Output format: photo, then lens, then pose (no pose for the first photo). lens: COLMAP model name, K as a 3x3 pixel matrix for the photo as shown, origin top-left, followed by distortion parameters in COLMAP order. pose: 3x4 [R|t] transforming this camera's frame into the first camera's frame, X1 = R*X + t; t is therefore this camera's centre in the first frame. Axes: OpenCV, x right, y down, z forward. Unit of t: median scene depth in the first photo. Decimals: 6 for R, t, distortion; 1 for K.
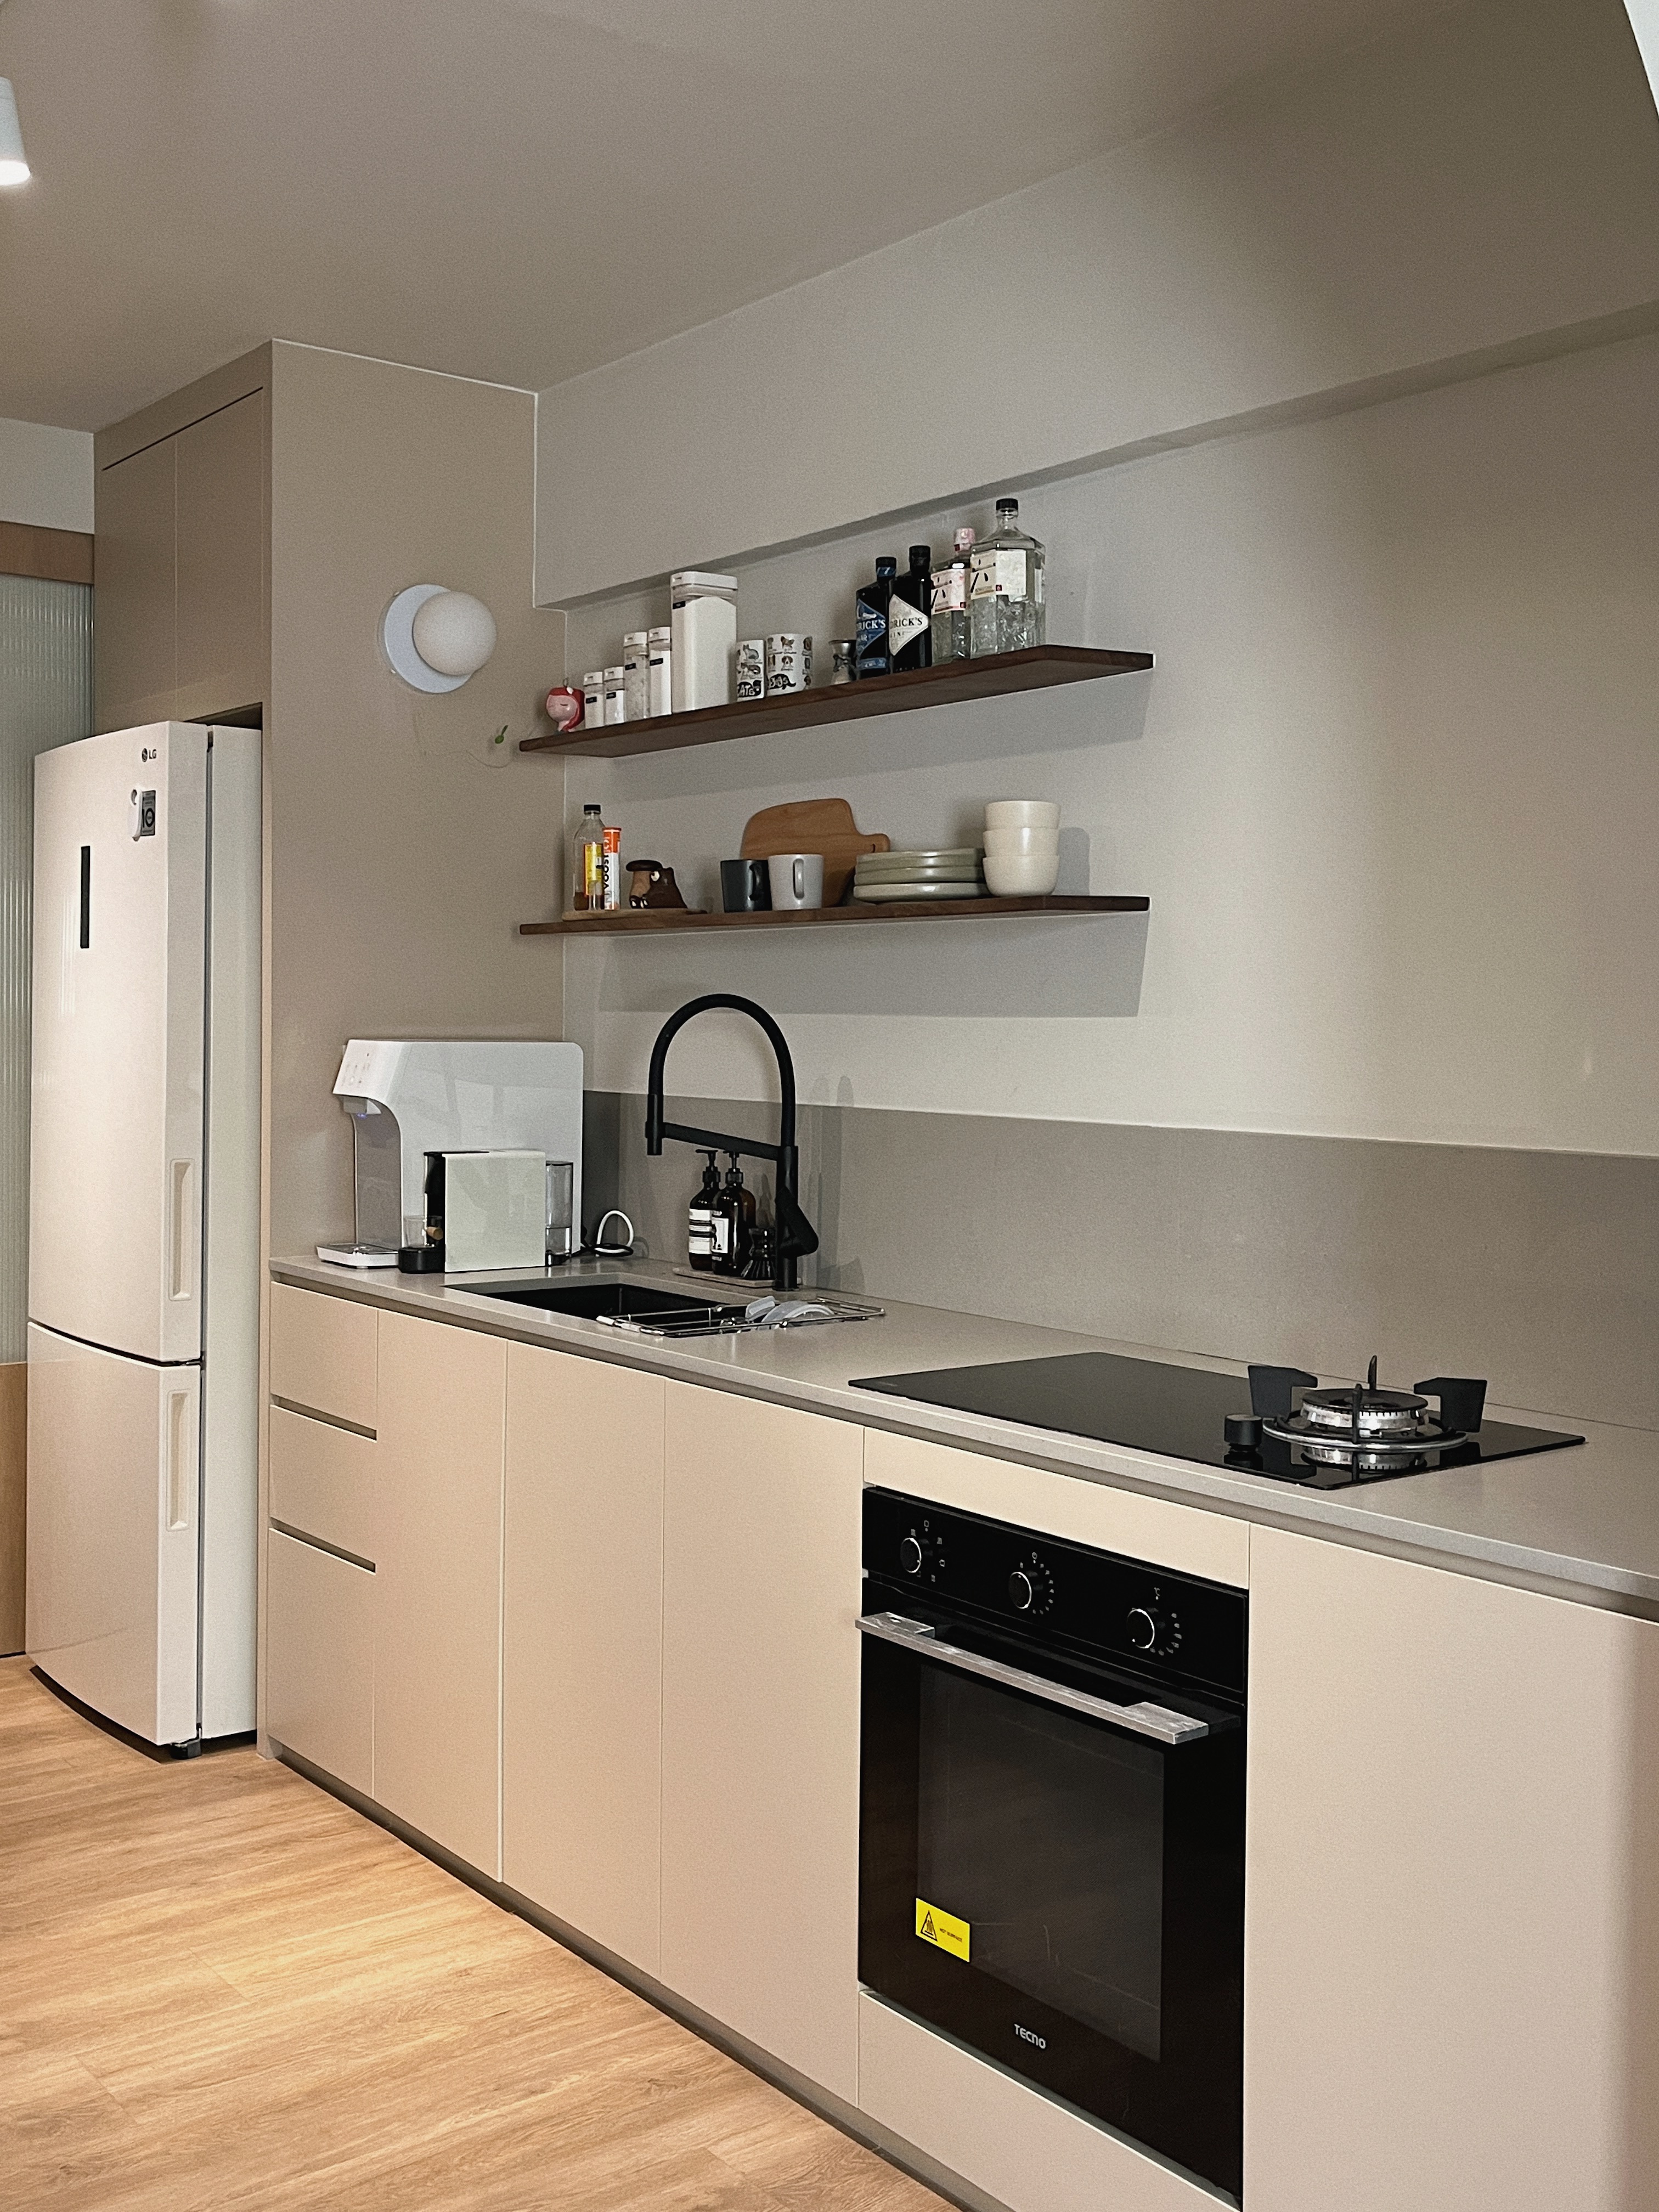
lens RADIAL K [[2186.8, 0, 829.5], [0, 2186.8, 1106.0], [0, 0, 1]] dist [0.050783, -0.098523]
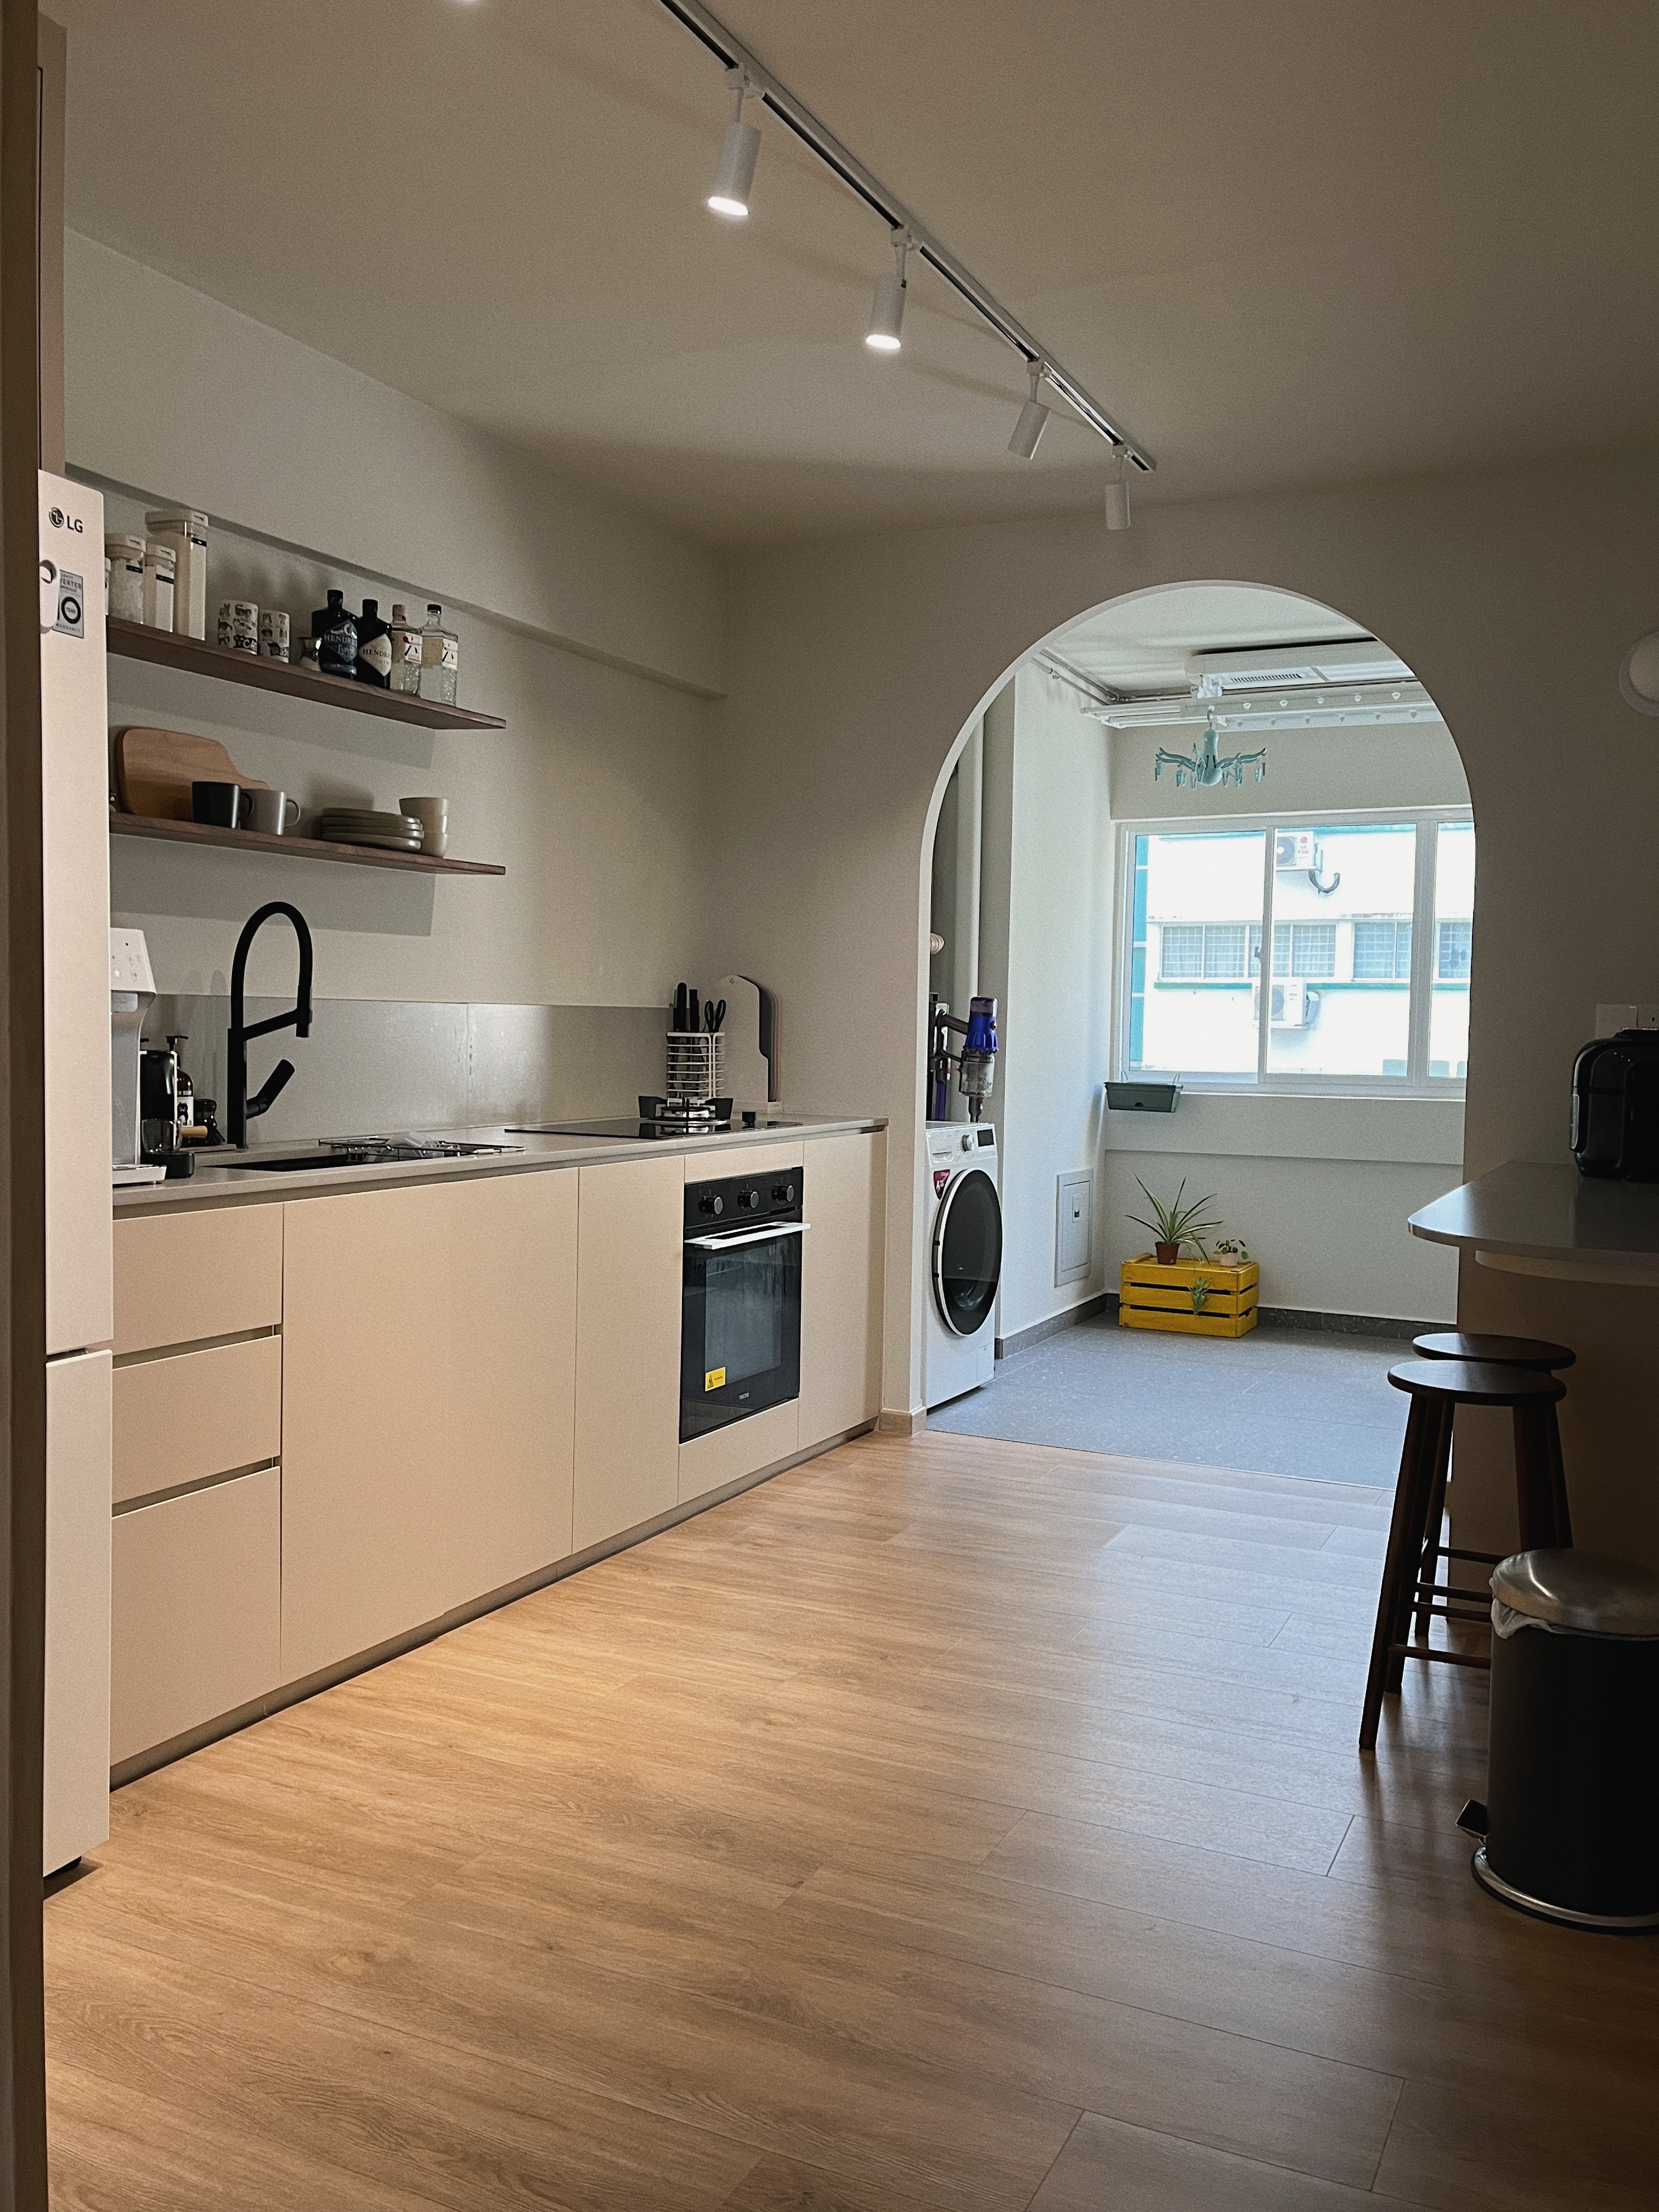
lens RADIAL K [[1832.0, 0, 810.7], [0, 1832.0, 1121.4], [0, 0, 1]] dist [0.052344, -0.004359]
pose [[-0.431791, -0.072618, 0.899046, -1.108578], [0.009359, 0.996339, 0.084972, -0.015120], [-0.901925, 0.045104, -0.429530, 1.186351]]
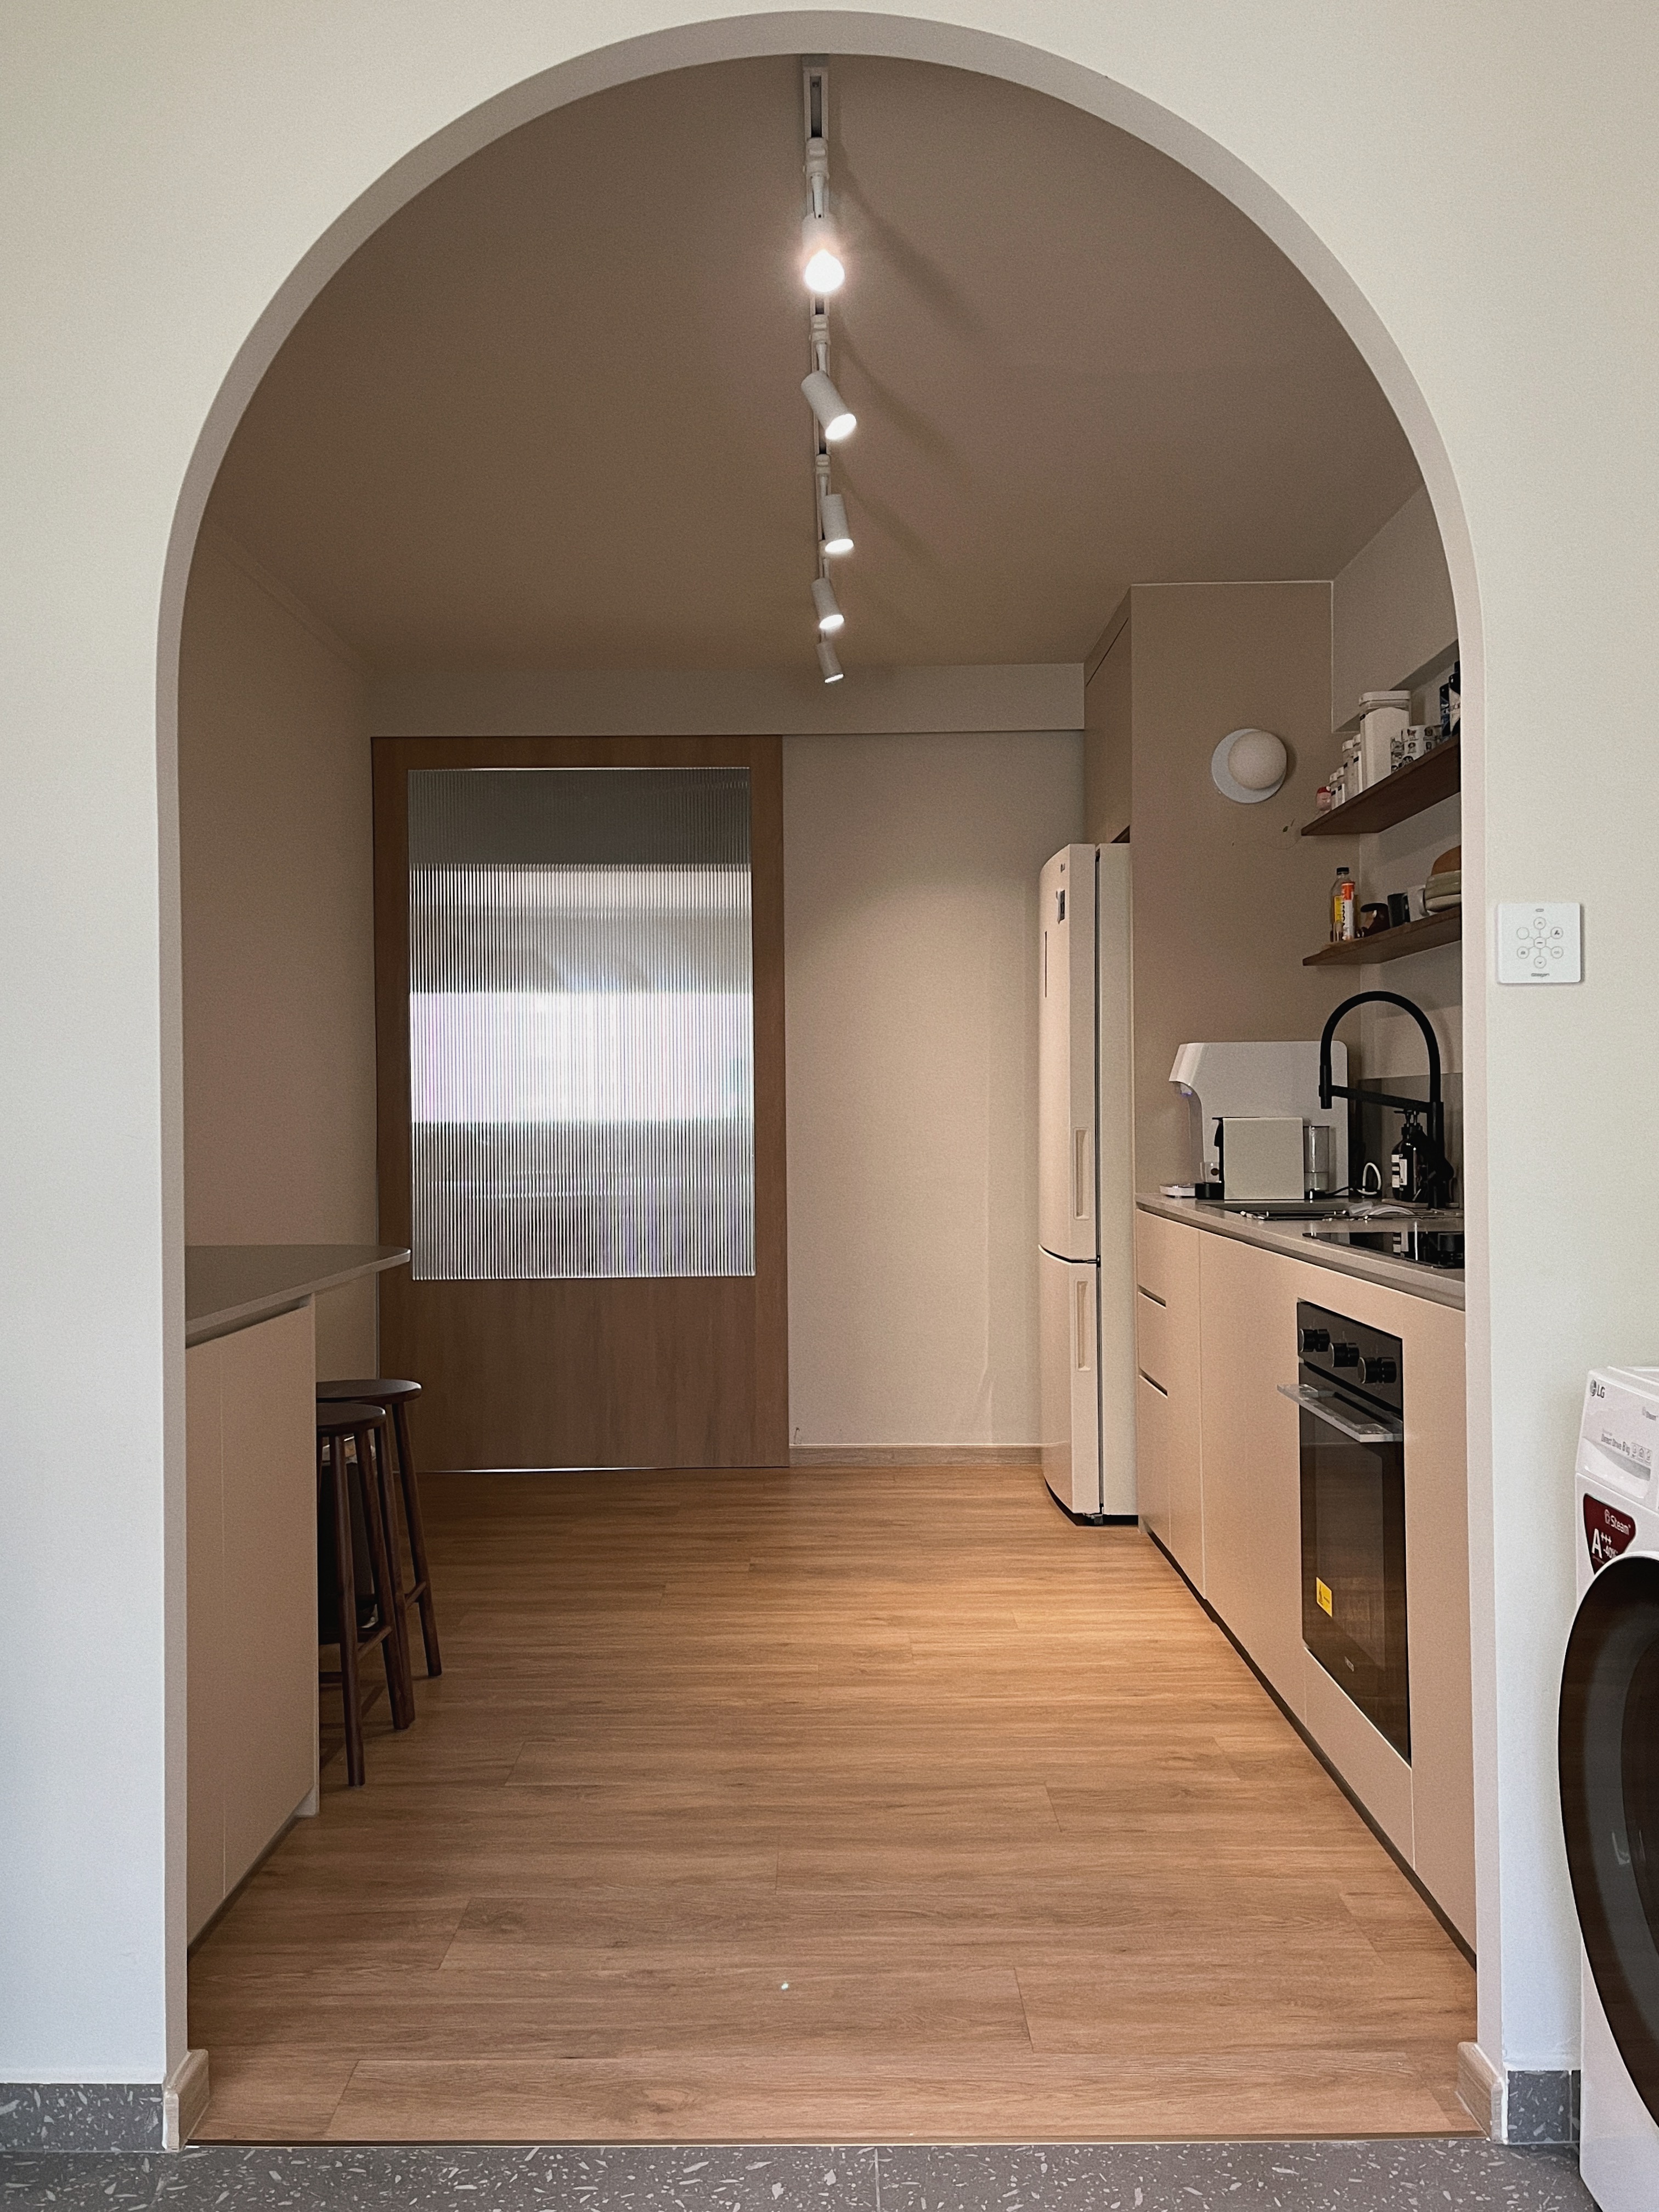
lens RADIAL K [[1832.0, 0, 810.7], [0, 1832.0, 1121.4], [0, 0, 1]] dist [0.052344, -0.004359]
pose [[0.782023, -0.019788, -0.622935, 0.397817], [-0.001607, 0.999428, -0.033766, 0.071164], [0.623248, 0.027407, 0.781544, -0.132076]]
